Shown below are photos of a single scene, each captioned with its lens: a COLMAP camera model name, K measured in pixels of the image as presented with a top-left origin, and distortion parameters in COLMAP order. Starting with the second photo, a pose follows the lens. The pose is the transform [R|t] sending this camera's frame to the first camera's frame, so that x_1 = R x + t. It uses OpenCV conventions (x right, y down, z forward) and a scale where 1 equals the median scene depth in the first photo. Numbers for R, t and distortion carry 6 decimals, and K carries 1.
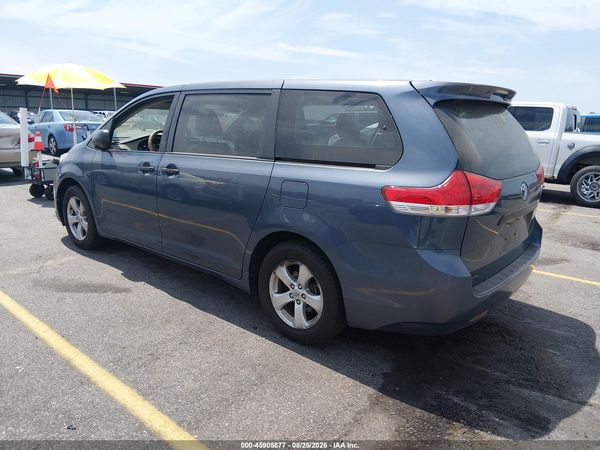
lens RADIAL K [[454.2, 0, 300.0], [0, 454.2, 225.0], [0, 0, 1]] dist [0.095773, -0.167618]
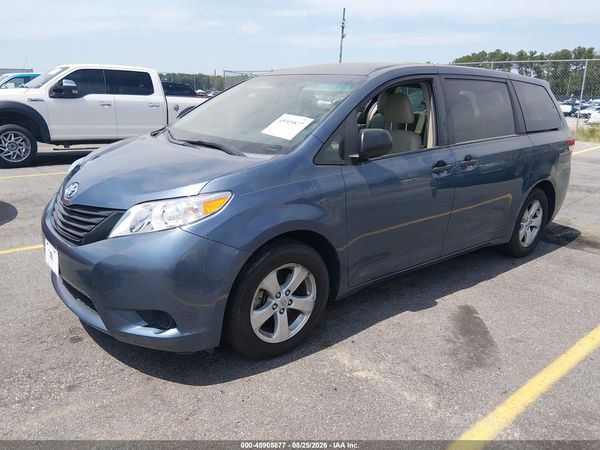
lens RADIAL K [[454.2, 0, 300.0], [0, 454.2, 225.0], [0, 0, 1]] dist [0.095773, -0.167618]
pose [[0.177186, -0.296435, 0.938473, -1.455354], [0.199967, 0.944514, 0.260589, -0.358234], [-0.963648, 0.141491, 0.226632, 1.305015]]
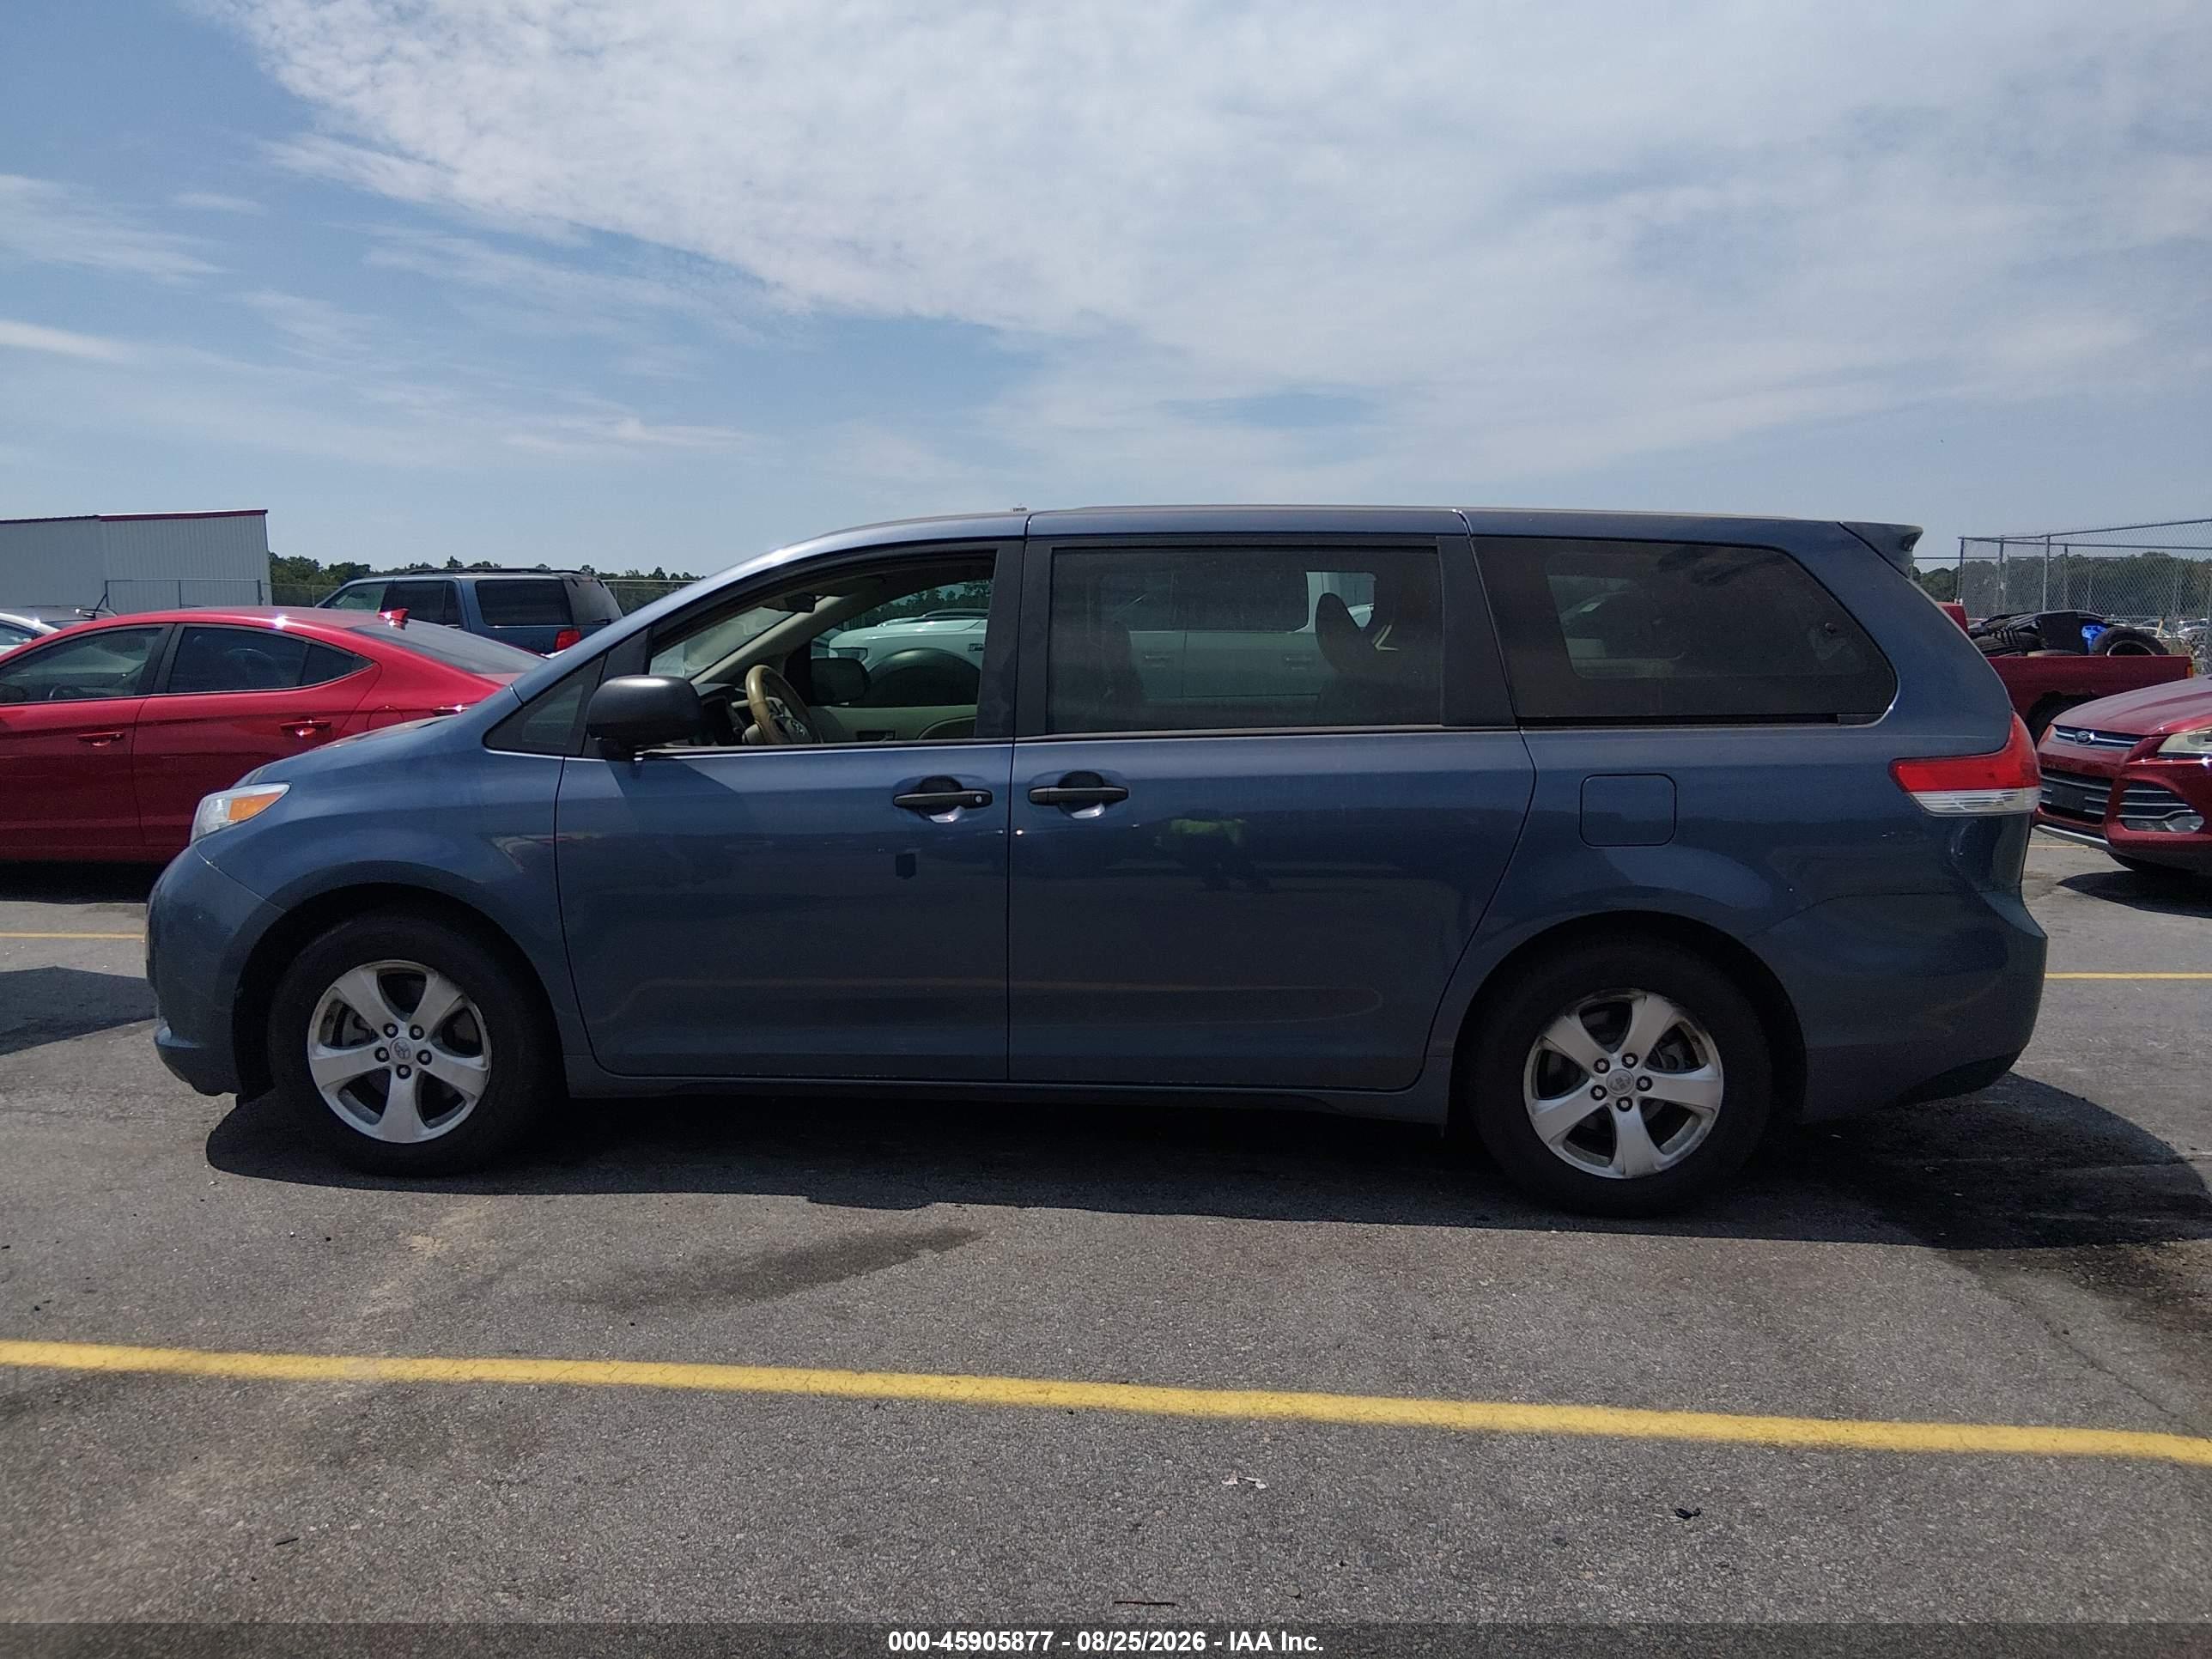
lens RADIAL K [[1674.4, 0, 1106.0], [0, 1674.4, 829.5], [0, 0, 1]] dist [0.095773, -0.167618]
pose [[0.804842, -0.101963, 0.584666, -1.057020], [0.153938, 0.987281, -0.039732, -0.055817], [-0.573178, 0.121980, 0.810301, 0.106445]]
